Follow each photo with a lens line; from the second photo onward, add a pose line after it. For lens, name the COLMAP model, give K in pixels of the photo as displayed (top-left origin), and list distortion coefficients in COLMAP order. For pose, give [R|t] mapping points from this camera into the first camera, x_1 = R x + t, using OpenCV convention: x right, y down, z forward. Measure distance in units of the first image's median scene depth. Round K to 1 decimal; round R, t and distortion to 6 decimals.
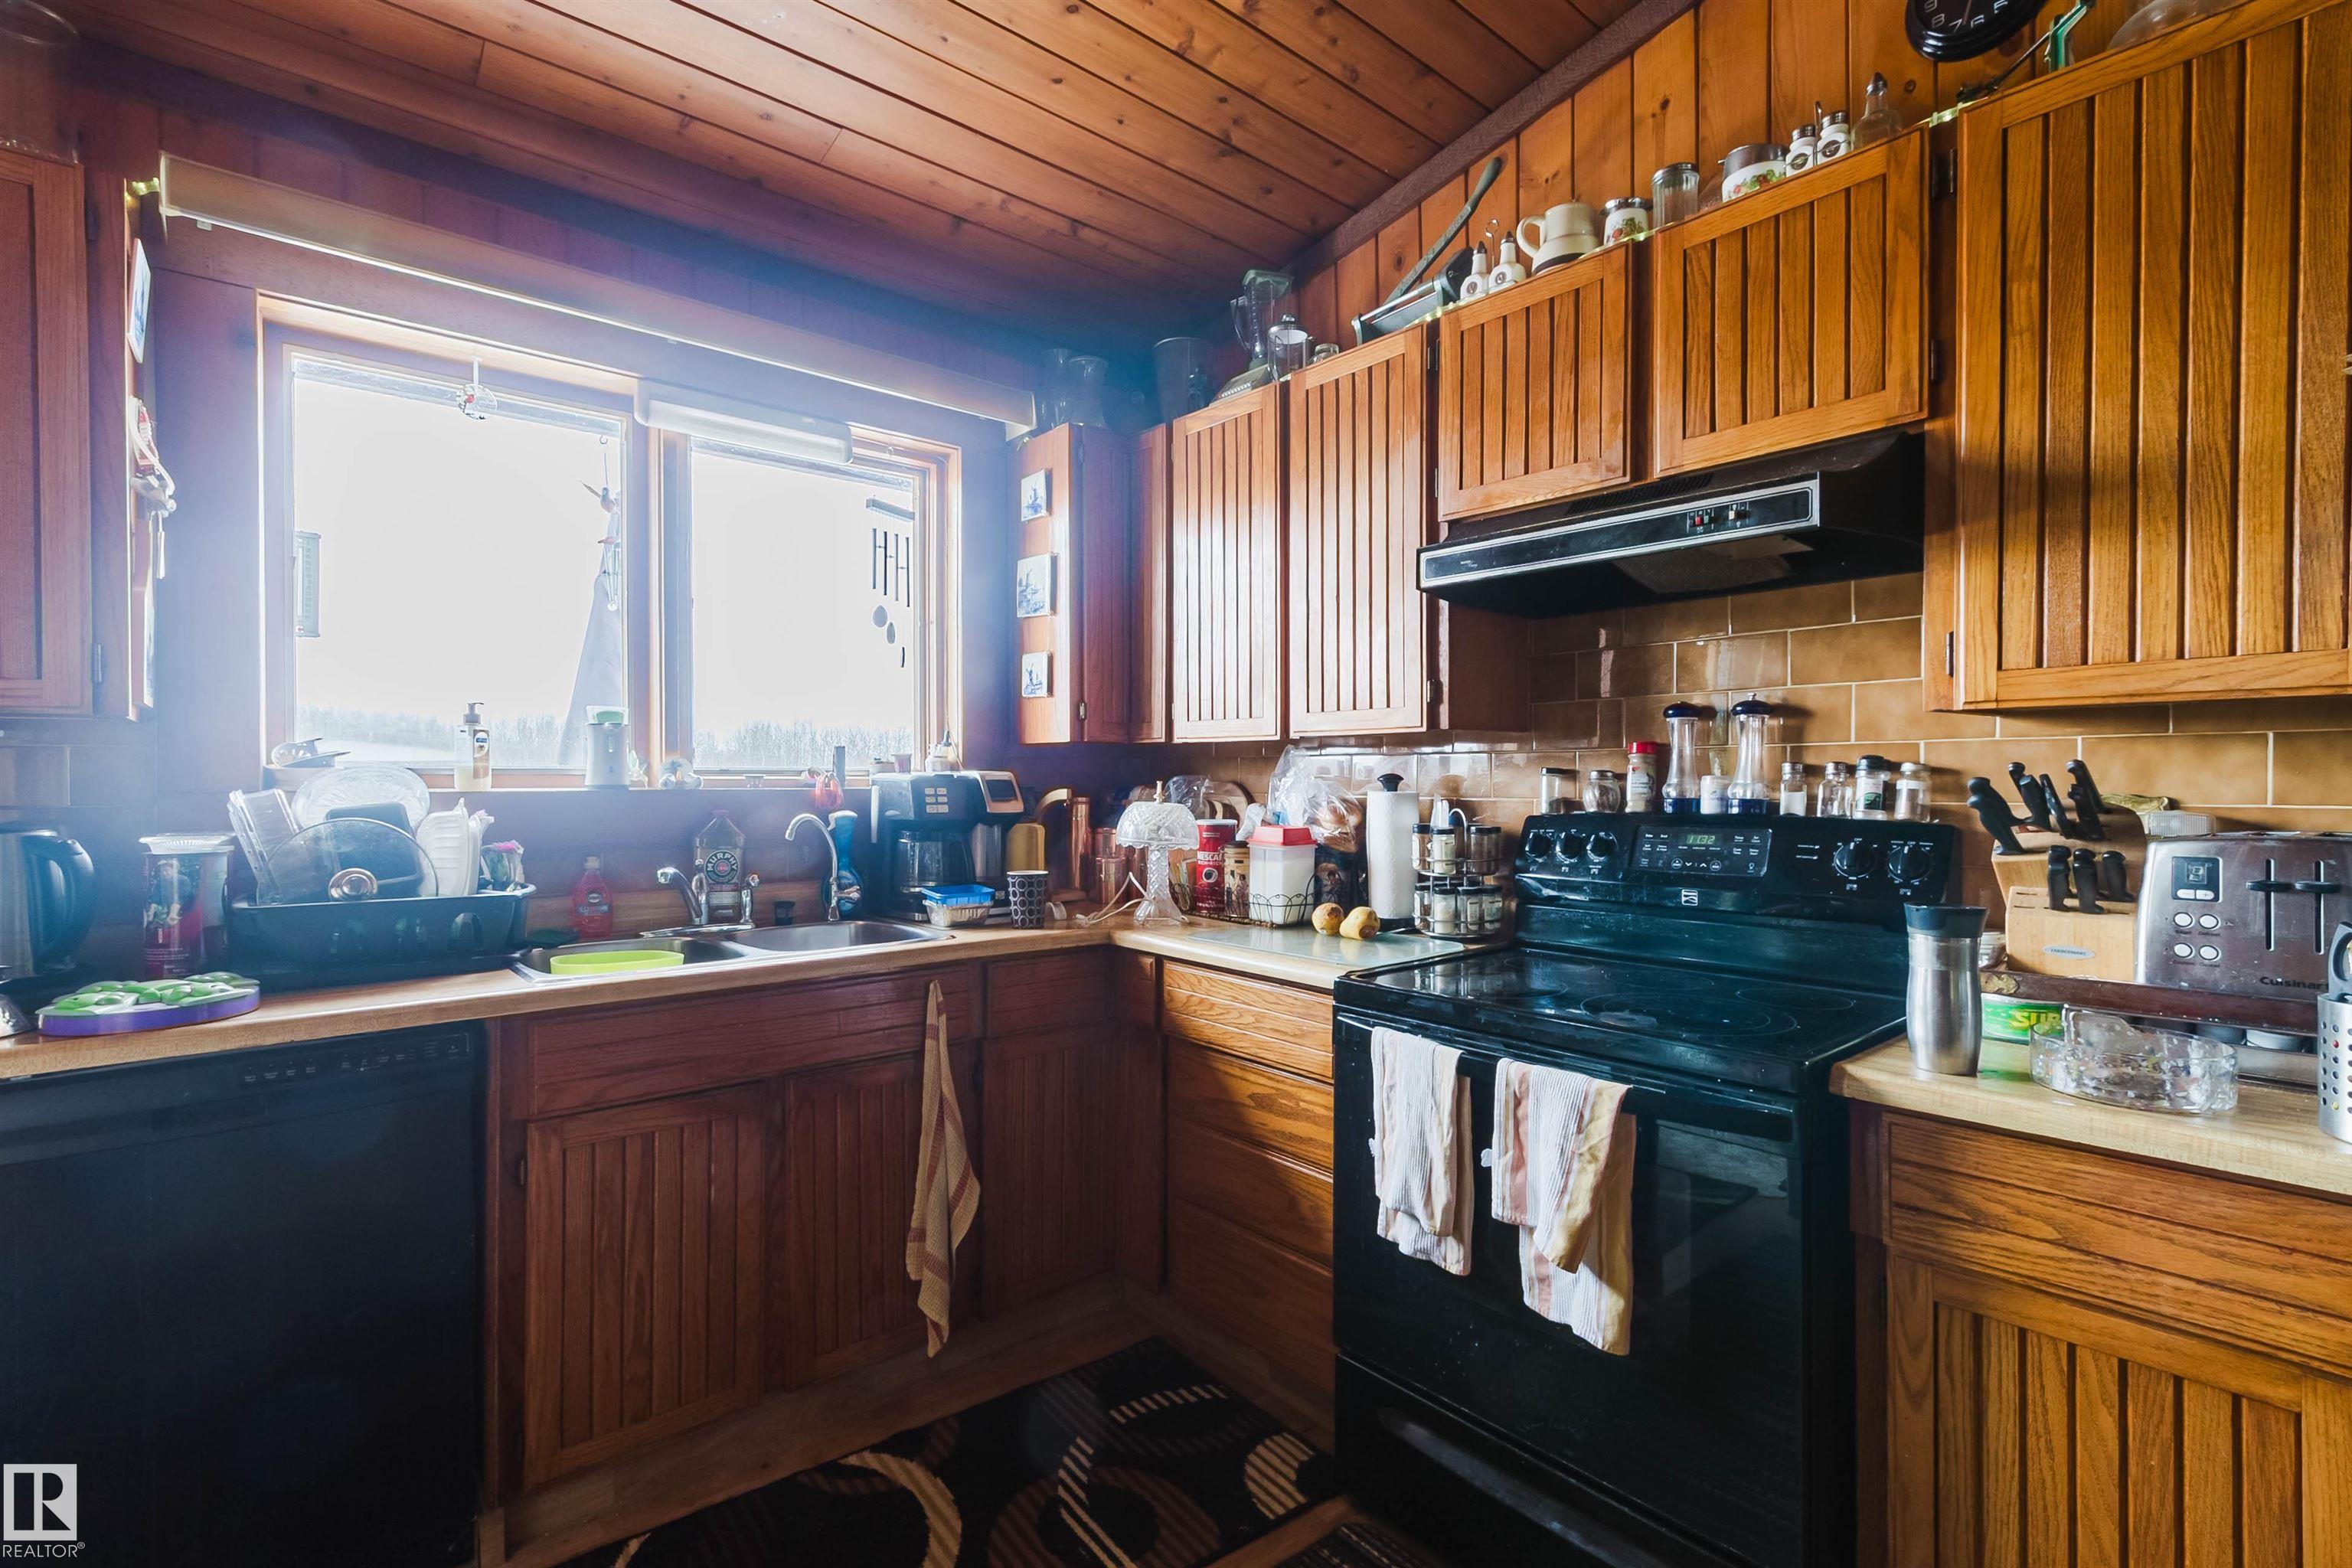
lens RADIAL K [[1081.8, 0, 1176.0], [0, 1081.8, 784.0], [0, 0, 1]] dist [0.003974, 0.000558]
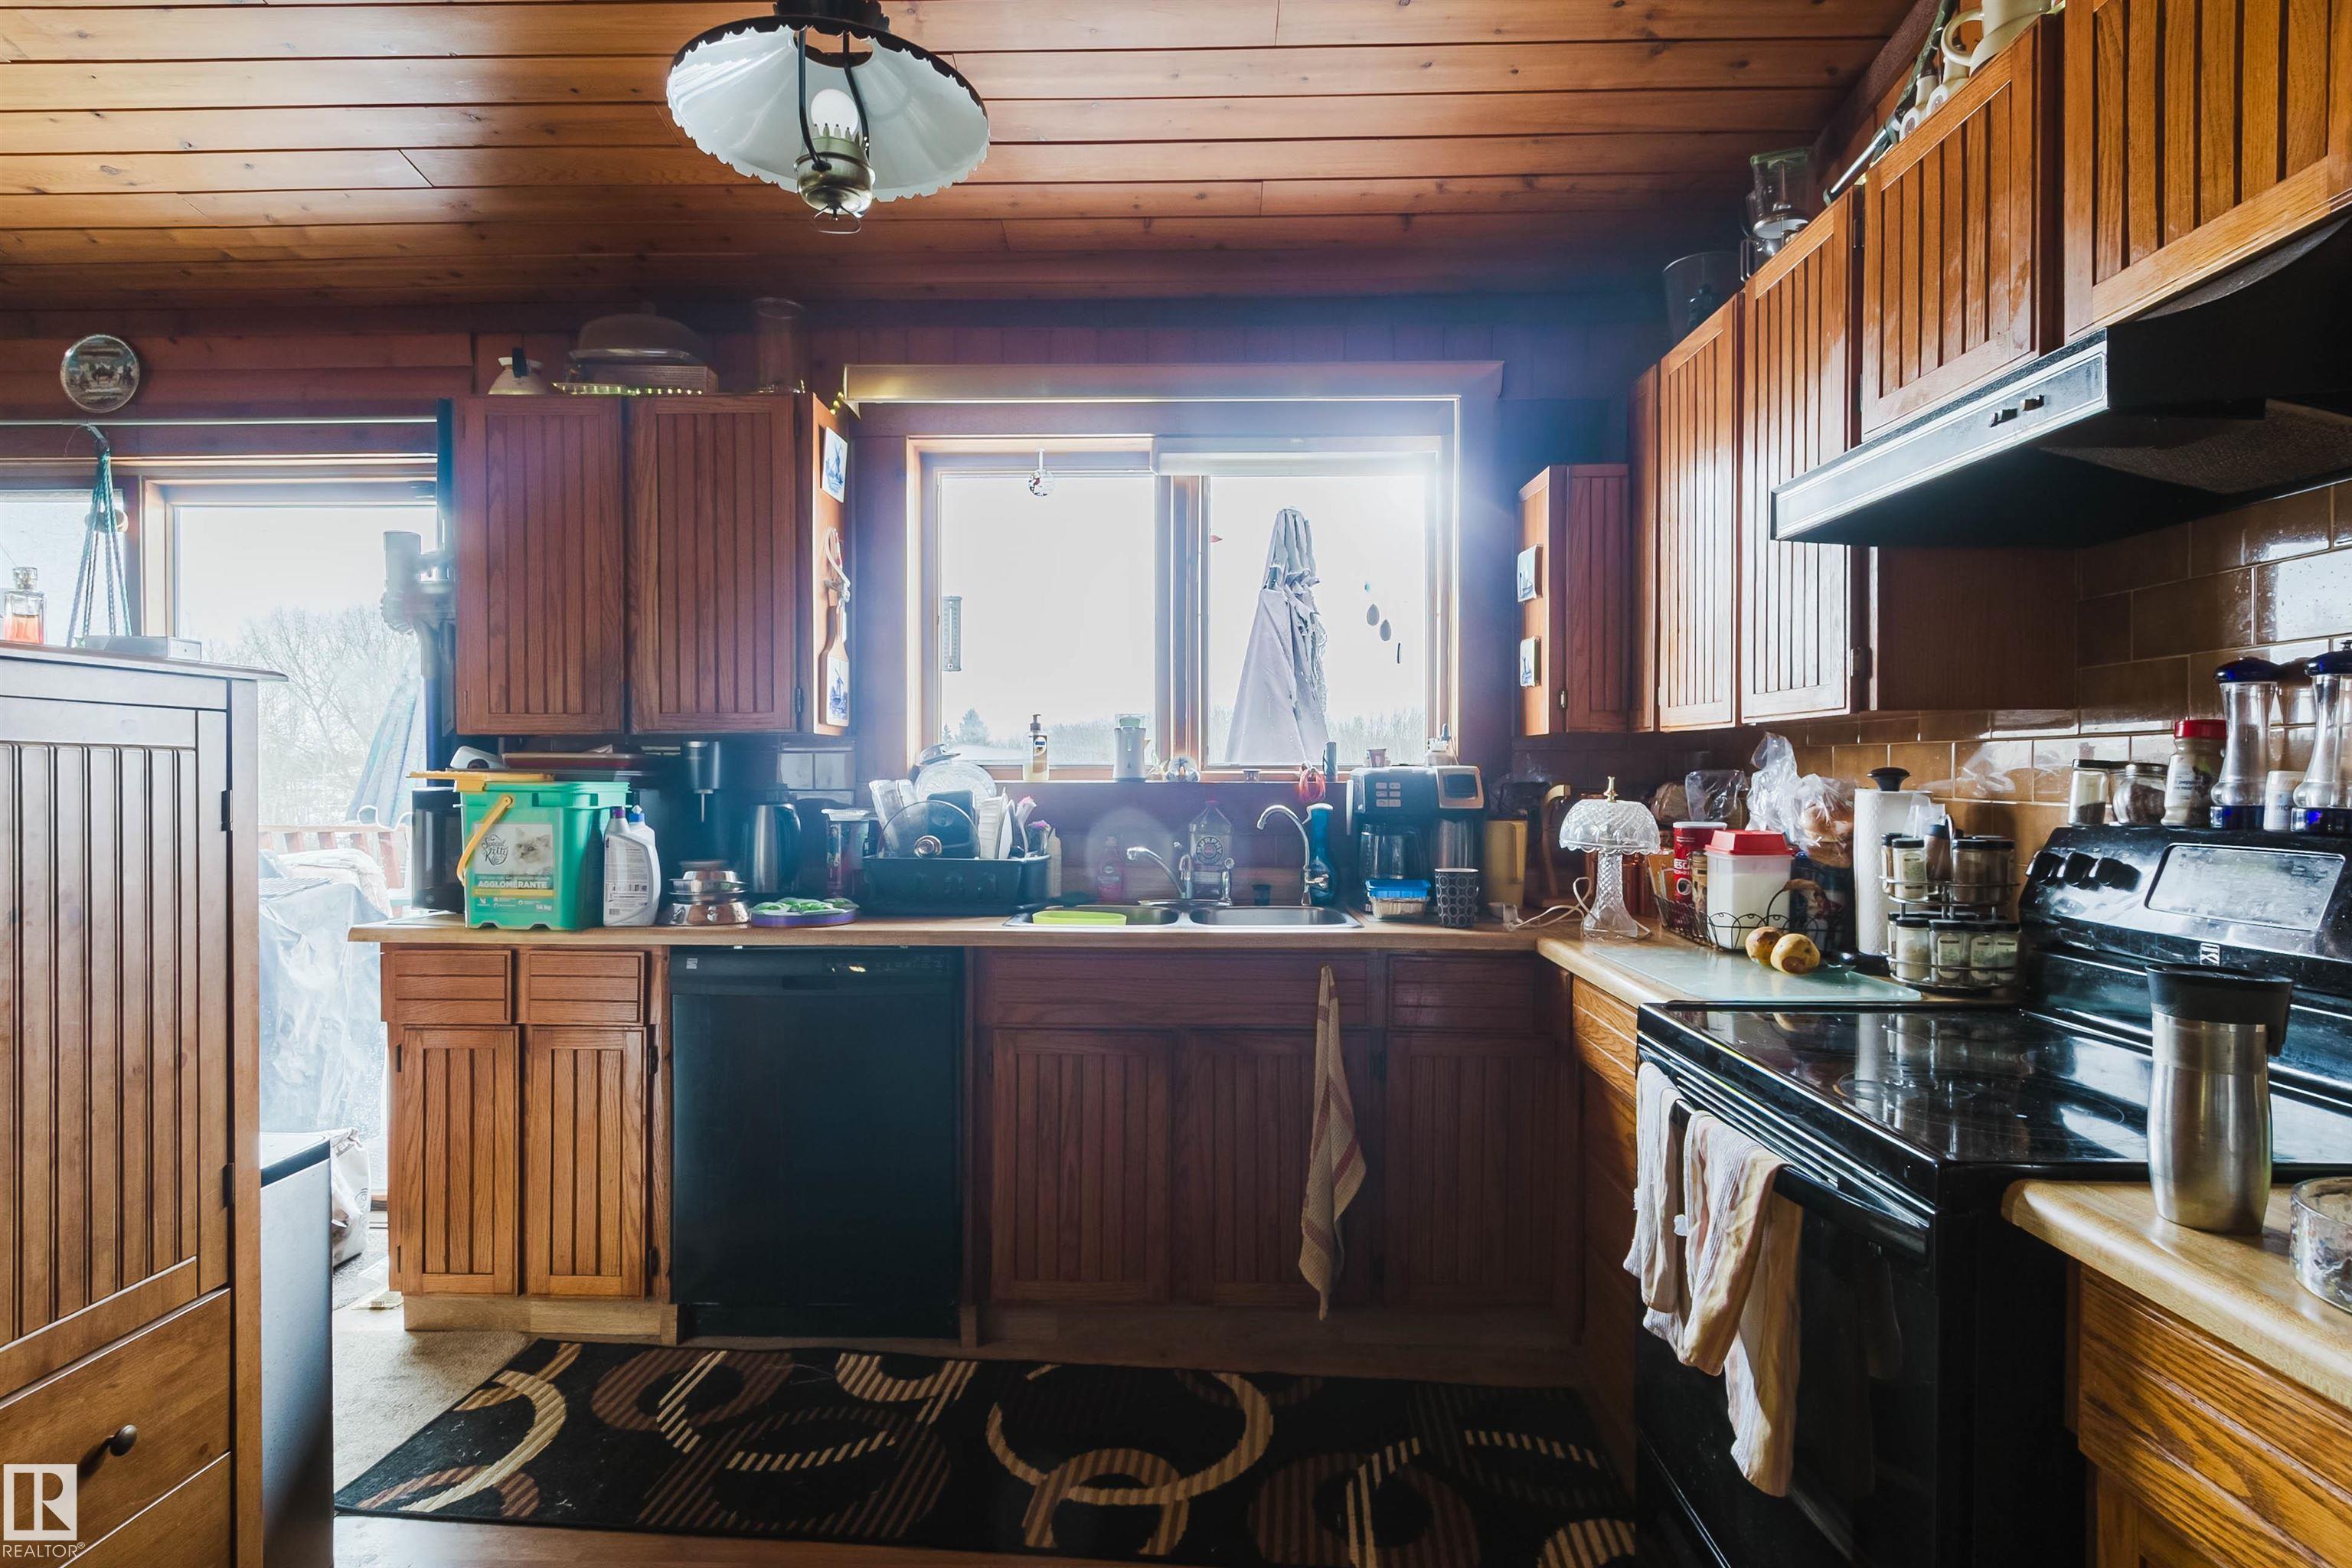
lens RADIAL K [[1210.9, 0, 1176.0], [0, 1210.9, 784.0], [0, 0, 1]] dist [0.000764, -0.000676]
pose [[0.744134, 0.008106, -0.667981, 0.472498], [-0.005074, 0.999966, 0.006482, -0.001508], [0.668011, -0.001434, 0.744150, 0.027953]]
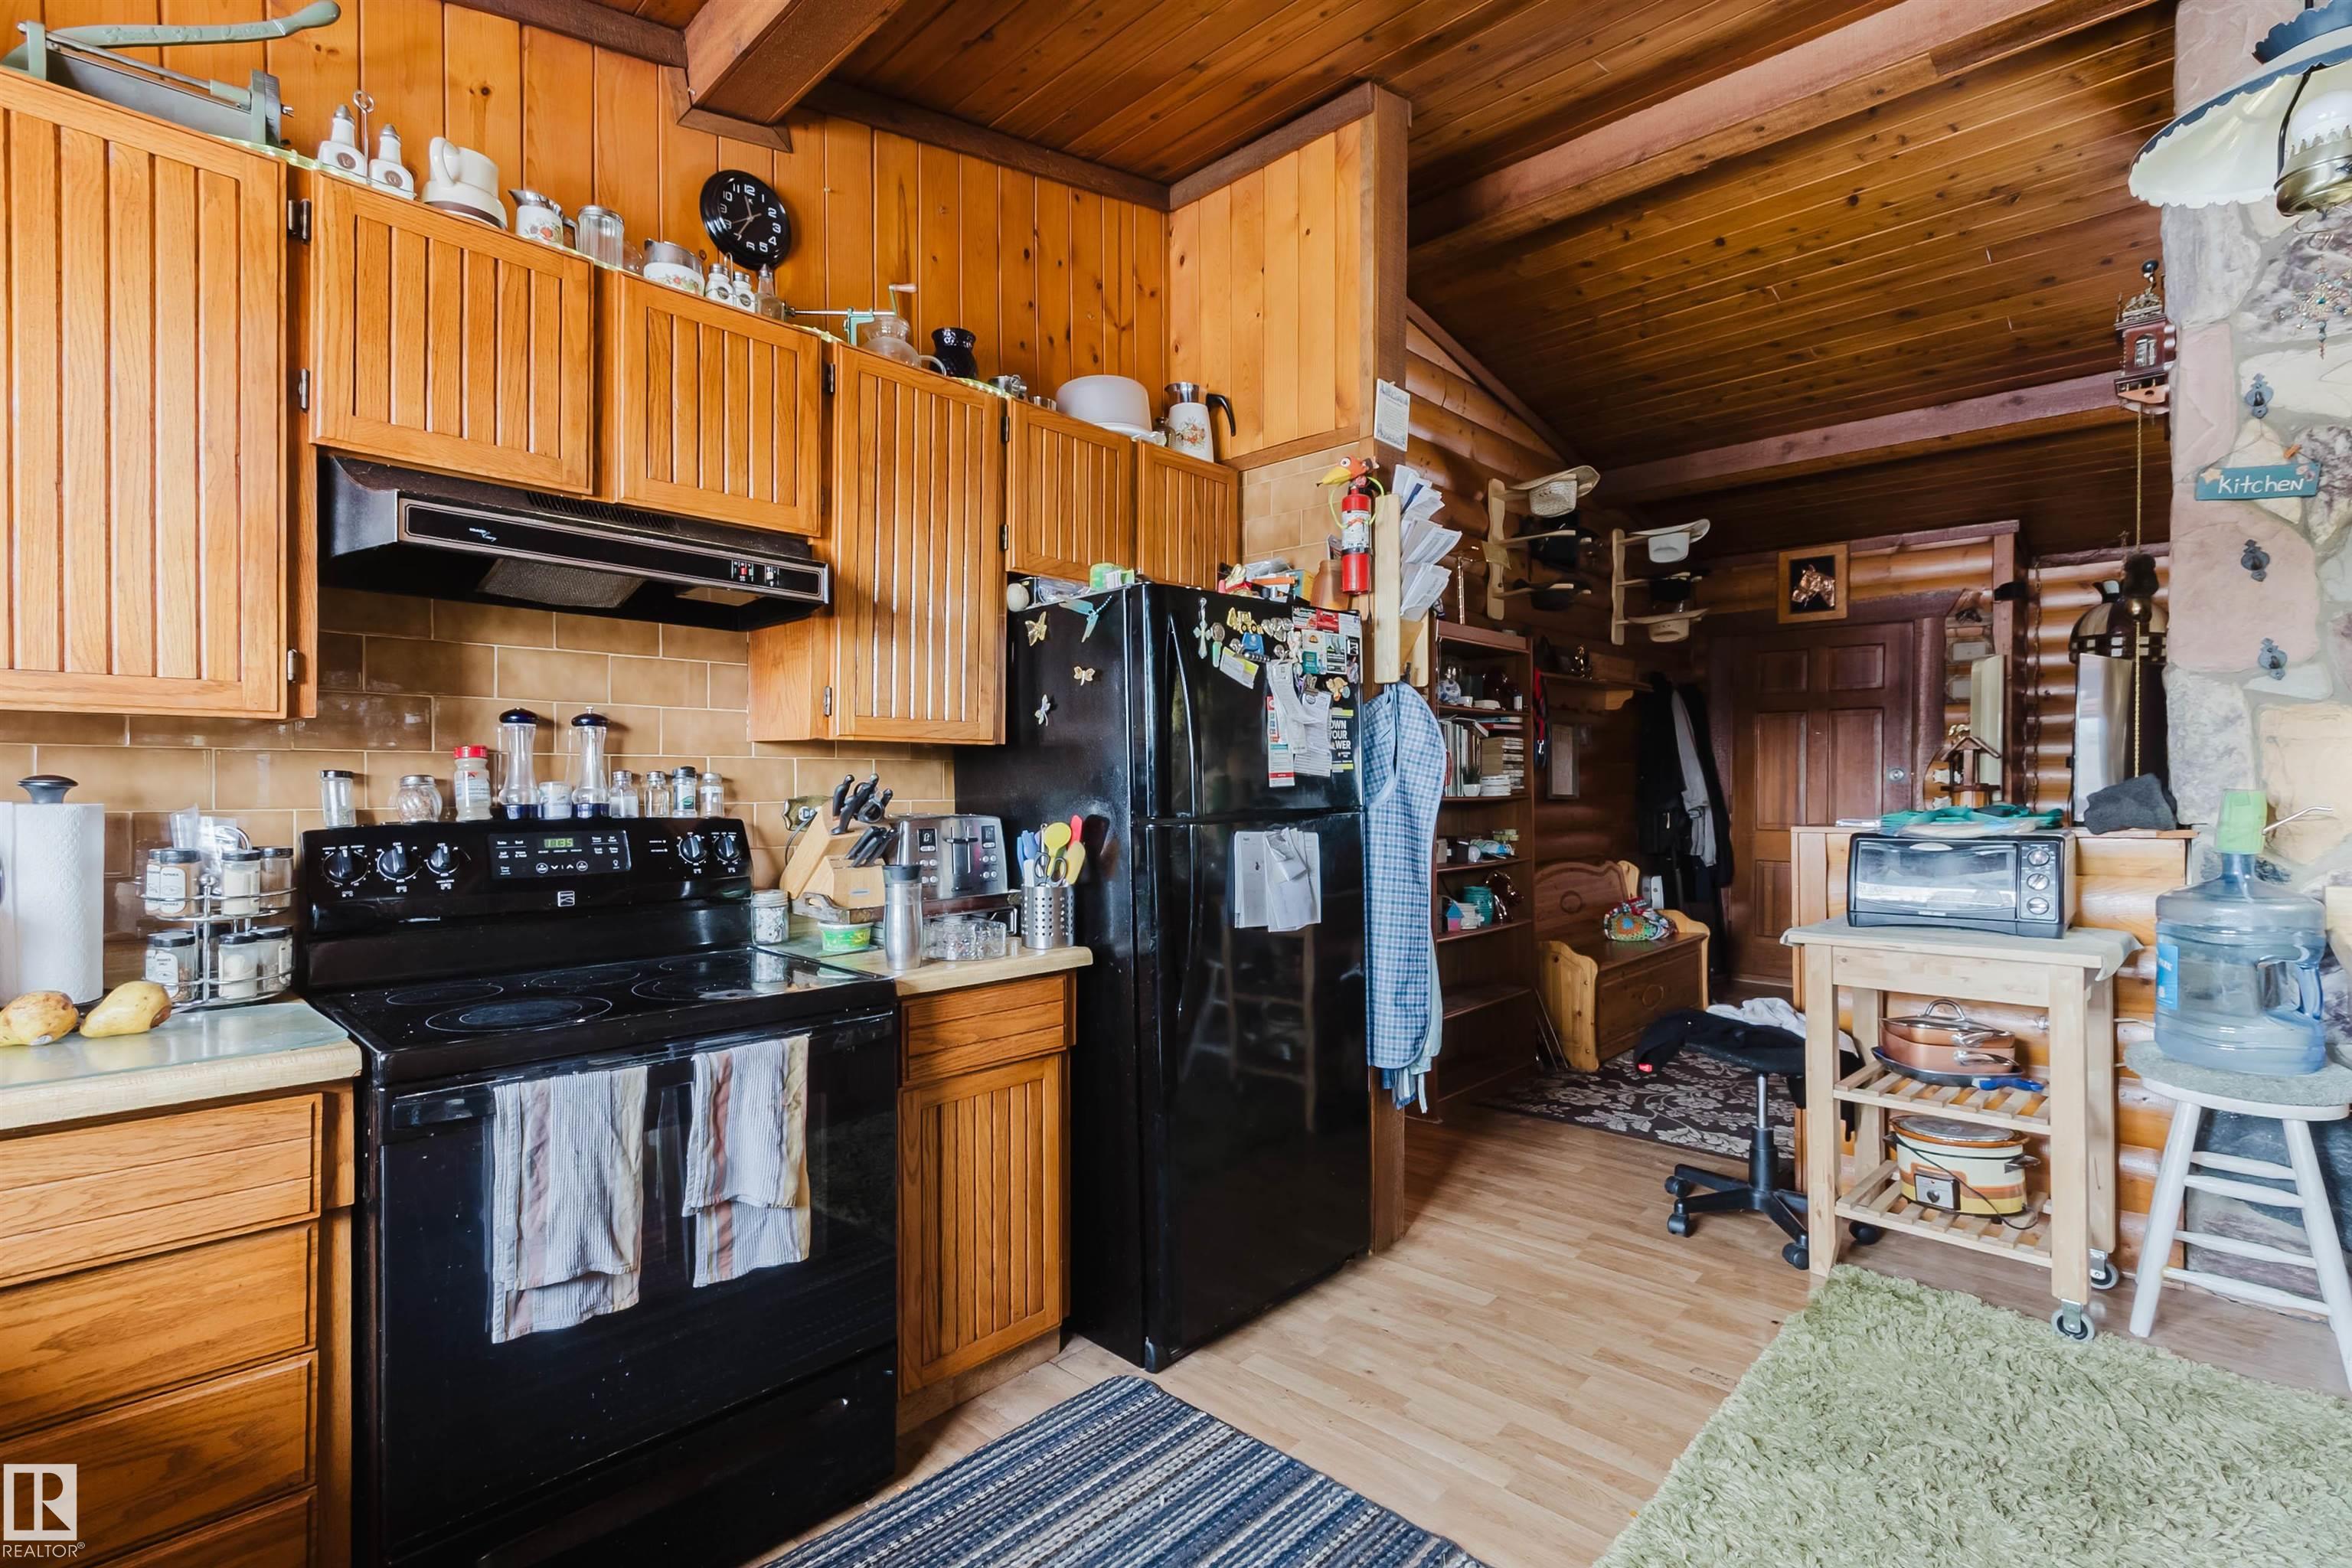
lens RADIAL K [[1081.8, 0, 1176.0], [0, 1081.8, 784.0], [0, 0, 1]] dist [0.003974, 0.000558]
pose [[-0.105078, 0.003520, 0.994458, -0.589093], [0.005143, 0.999982, -0.002996, 0.000637], [-0.994451, 0.004800, -0.105094, 0.497589]]
